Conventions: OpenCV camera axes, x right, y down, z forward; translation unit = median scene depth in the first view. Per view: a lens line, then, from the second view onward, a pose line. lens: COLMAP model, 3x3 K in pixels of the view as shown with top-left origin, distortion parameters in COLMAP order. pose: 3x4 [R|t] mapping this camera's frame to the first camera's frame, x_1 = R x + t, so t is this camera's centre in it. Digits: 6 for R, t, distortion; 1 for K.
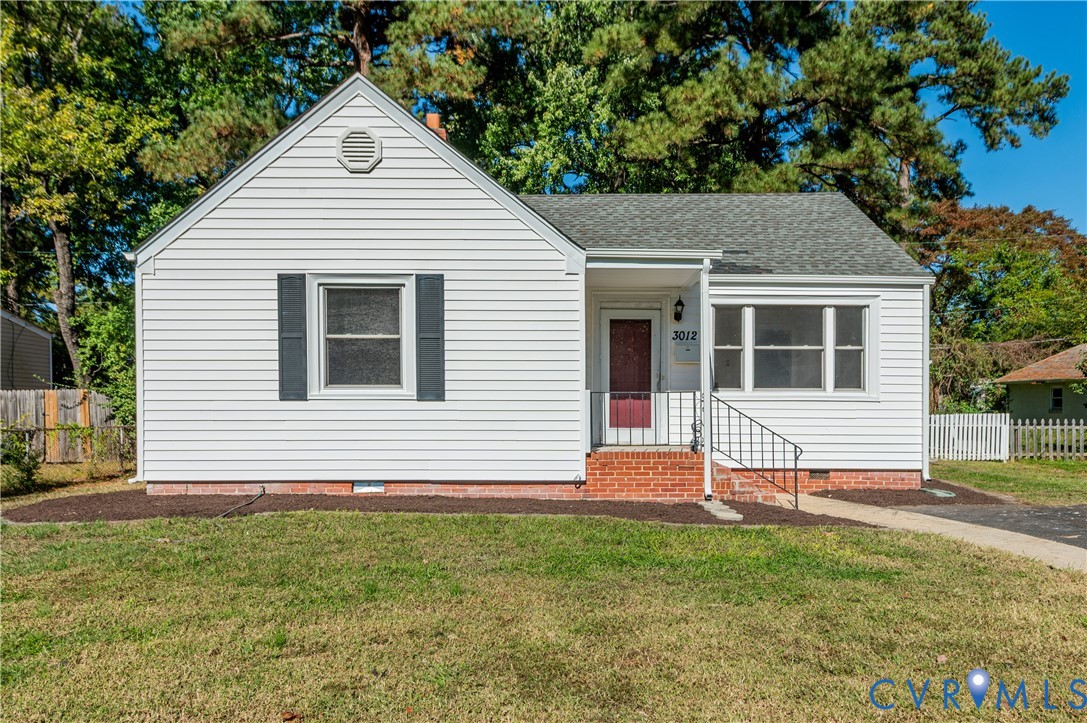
lens RADIAL K [[753.4, 0, 548.4], [0, 753.4, 363.1], [0, 0, 1]] dist [0.007888, -0.012736]
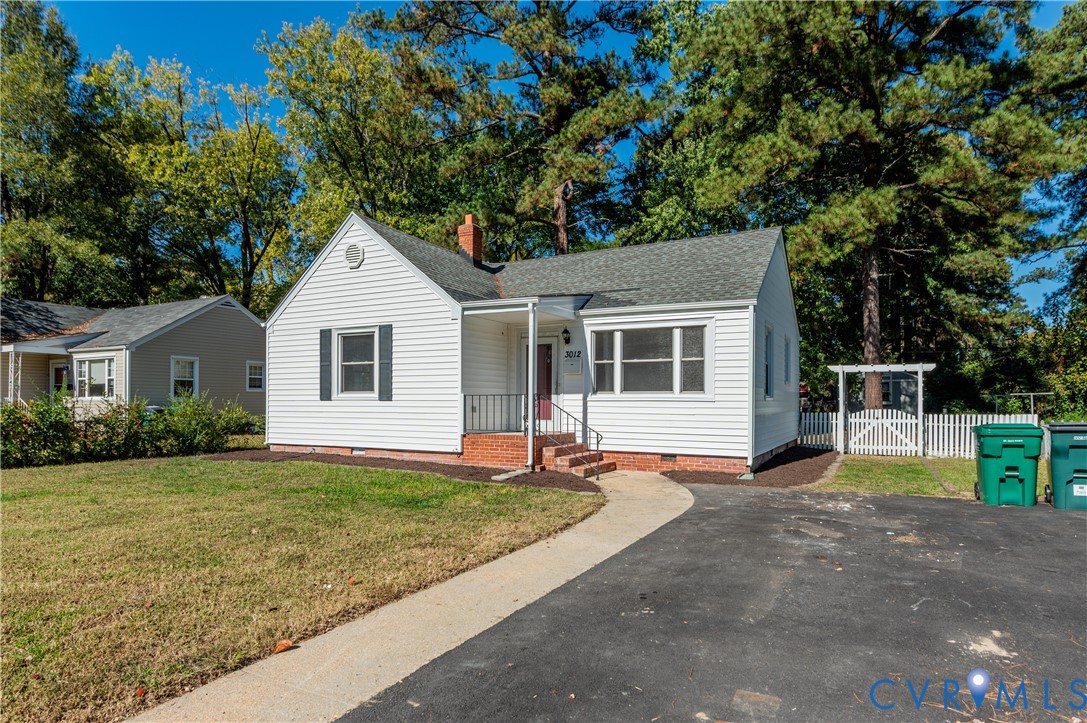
lens RADIAL K [[604.5, 0, 552.3], [0, 604.5, 356.3], [0, 0, 1]] dist [0.000668, 0.001315]
pose [[0.887768, -0.034024, -0.459033, 0.781531], [0.021845, 0.999255, -0.031817, 0.002526], [0.459773, 0.018219, 0.887849, -0.017677]]
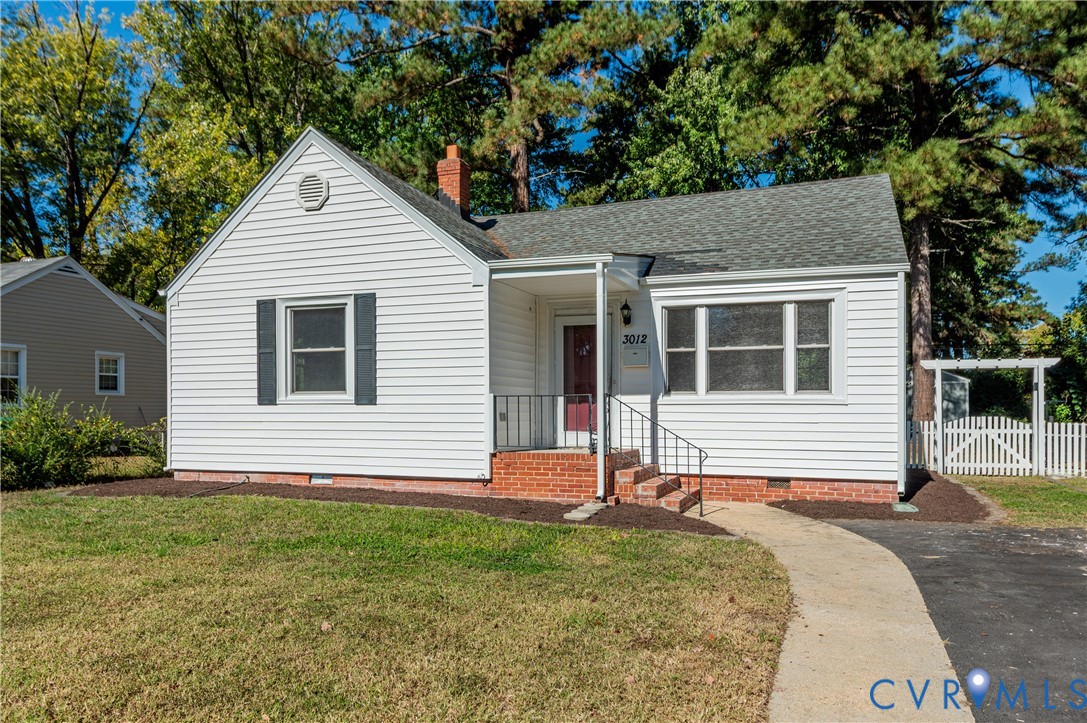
lens RADIAL K [[753.4, 0, 544.6], [0, 753.4, 364.0], [0, 0, 1]] dist [0.007888, -0.012736]
pose [[0.936715, -0.023553, -0.349300, 0.491127], [0.018551, 0.999672, -0.017657, 0.013641], [0.349601, 0.010060, 0.936845, 0.029518]]
